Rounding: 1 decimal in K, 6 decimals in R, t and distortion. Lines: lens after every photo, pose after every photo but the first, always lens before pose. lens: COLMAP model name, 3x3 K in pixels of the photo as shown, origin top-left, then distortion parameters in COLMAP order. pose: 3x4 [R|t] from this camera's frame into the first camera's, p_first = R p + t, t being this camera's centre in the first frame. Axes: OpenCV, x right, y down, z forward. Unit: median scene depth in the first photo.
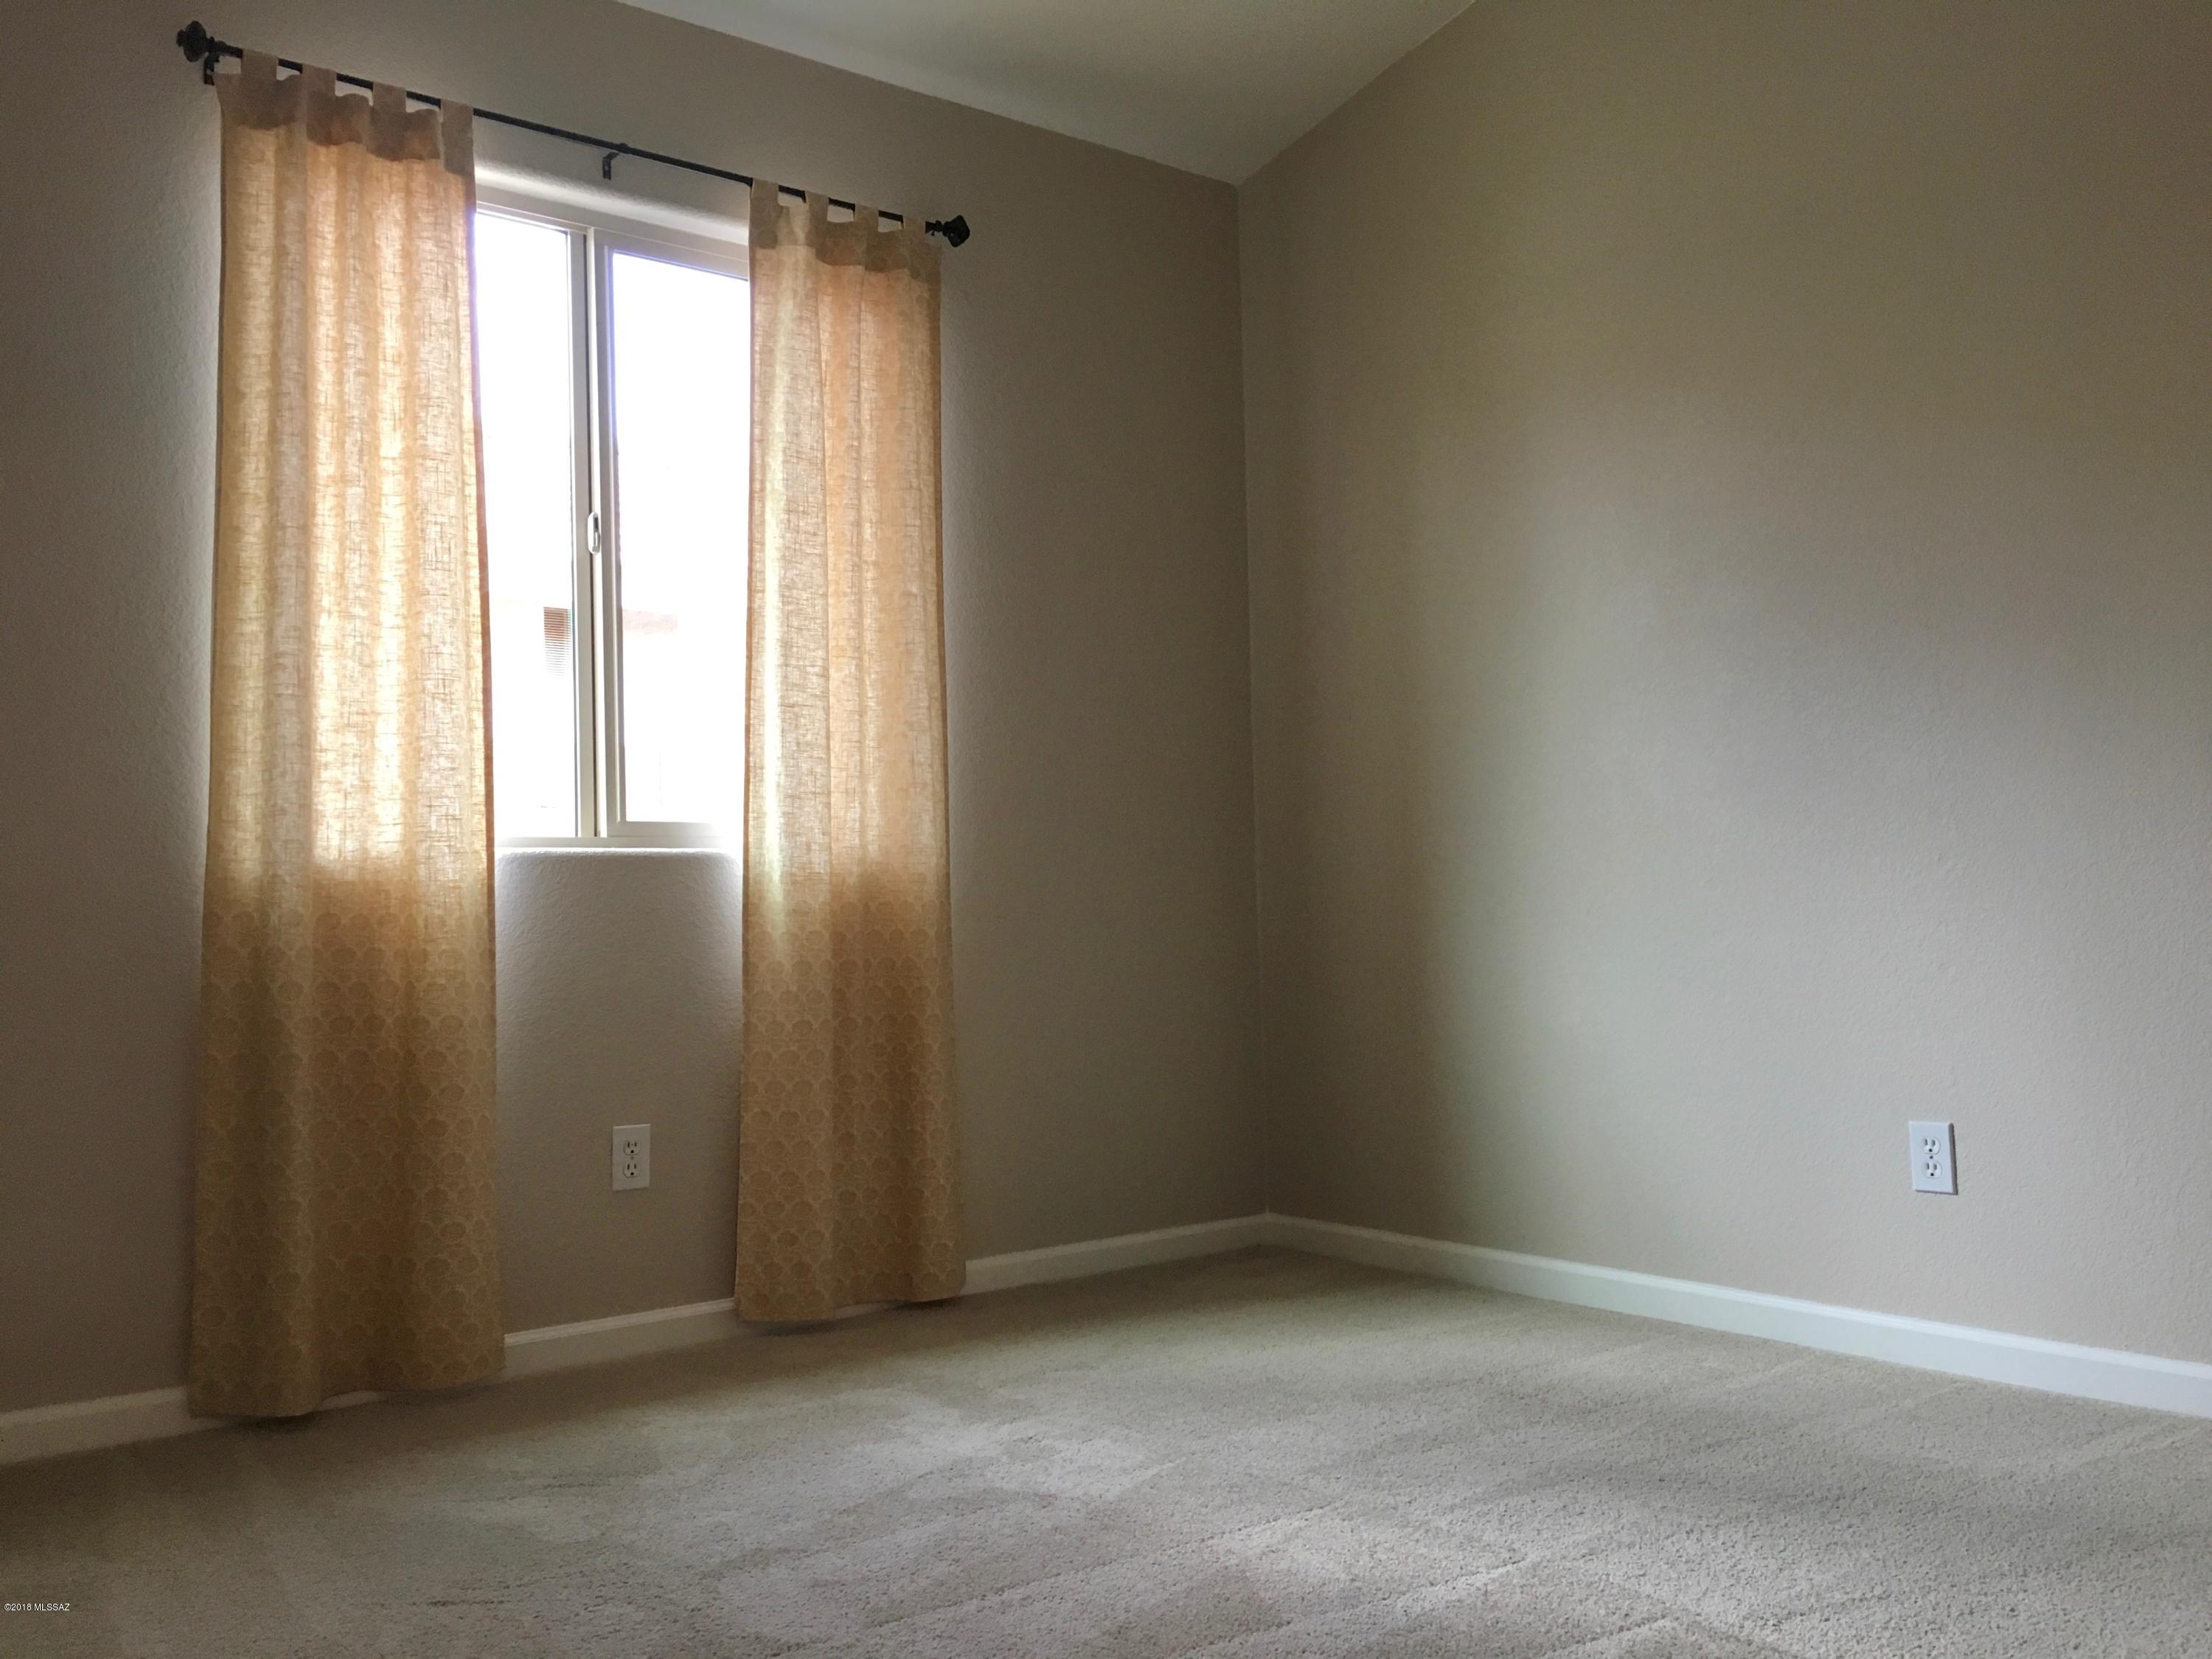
lens RADIAL K [[1896.3, 0, 1106.0], [0, 1896.3, 829.5], [0, 0, 1]] dist [0.006459, -0.003486]
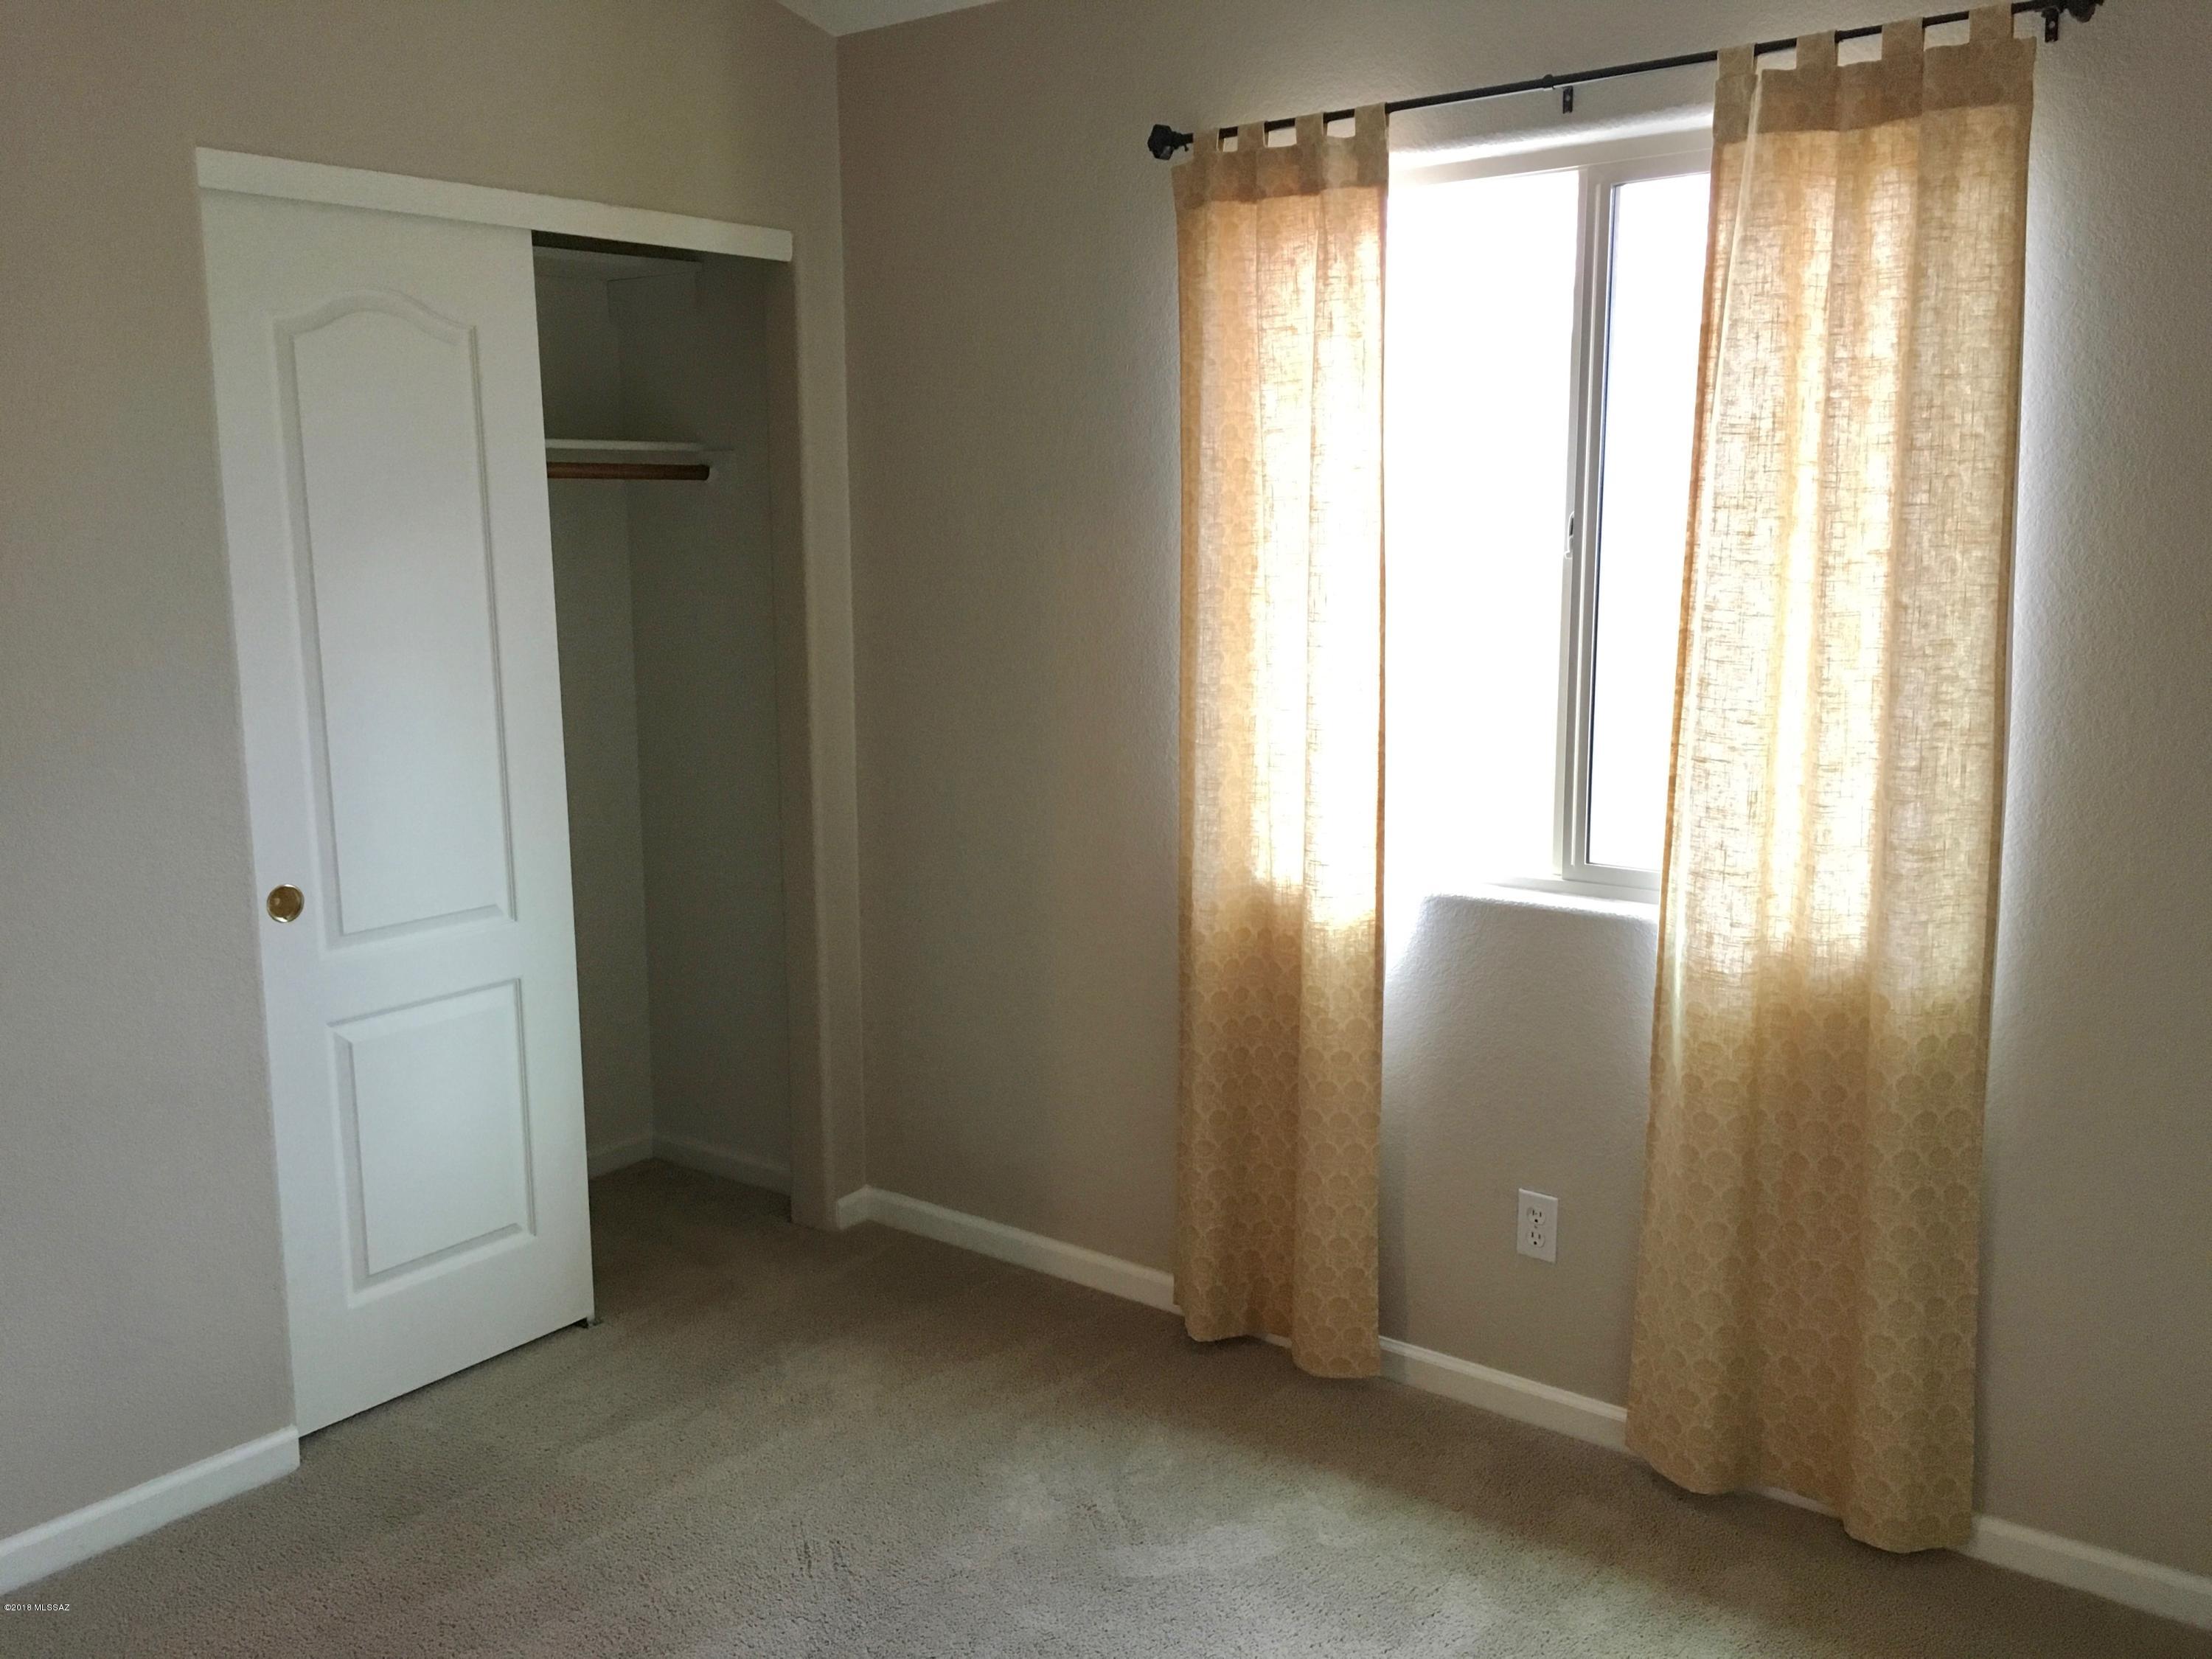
lens RADIAL K [[1896.3, 0, 1106.0], [0, 1896.3, 829.5], [0, 0, 1]] dist [0.006459, -0.003486]
pose [[0.234453, 0.180392, -0.955244, 0.538071], [0.049481, 0.979144, 0.197050, -0.205635], [0.970867, -0.093466, 0.220637, 0.583378]]
